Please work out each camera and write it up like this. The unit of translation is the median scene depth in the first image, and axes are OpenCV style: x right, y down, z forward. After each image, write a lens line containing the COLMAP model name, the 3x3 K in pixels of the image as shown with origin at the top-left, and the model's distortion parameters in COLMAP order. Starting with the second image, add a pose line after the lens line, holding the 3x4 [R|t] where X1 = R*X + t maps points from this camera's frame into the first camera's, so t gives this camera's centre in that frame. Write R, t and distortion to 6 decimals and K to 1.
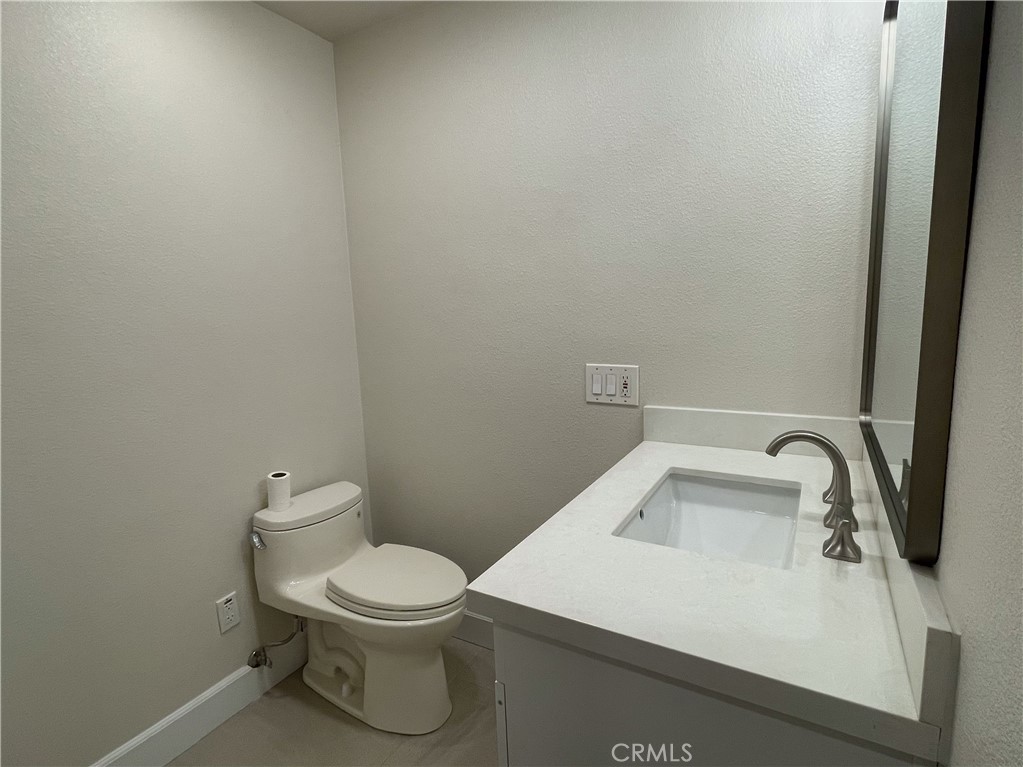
lens RADIAL K [[529.6, 0, 512.9], [0, 529.6, 383.0], [0, 0, 1]] dist [0.001660, 0.000330]
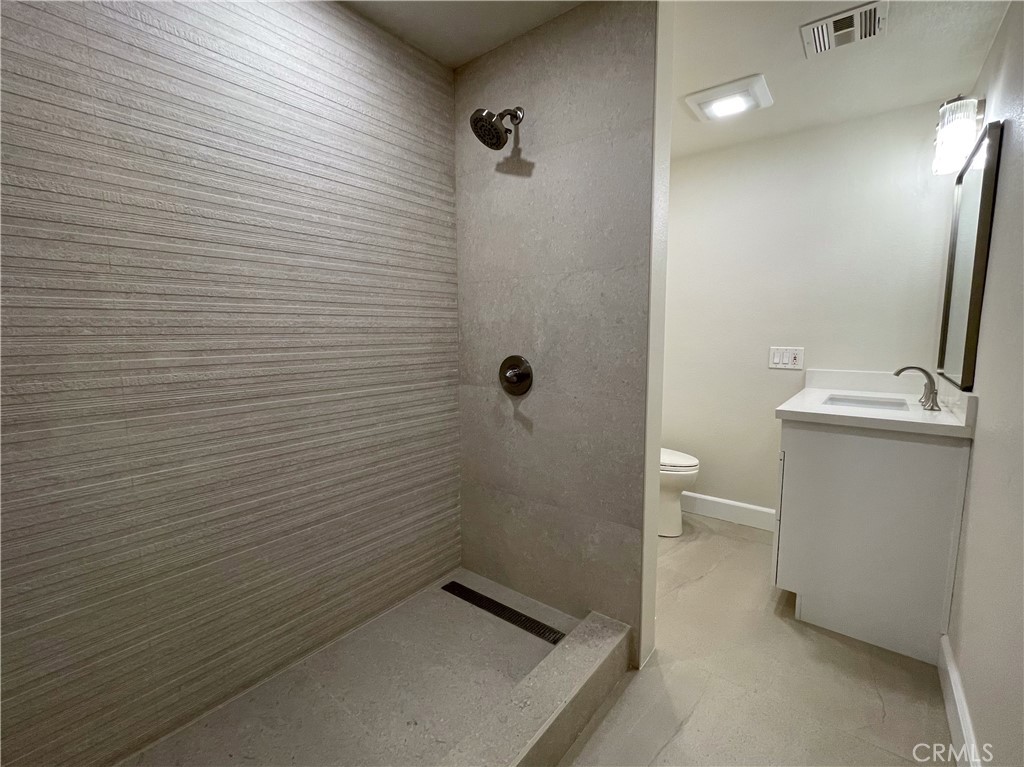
lens RADIAL K [[455.9, 0, 511.5], [0, 455.9, 386.0], [0, 0, 1]] dist [0.000051, 0.000122]
pose [[0.987442, 0.050213, -0.149786, -0.532359], [-0.055865, 0.997867, -0.033763, 0.212999], [0.147772, 0.041707, 0.988142, -0.741071]]
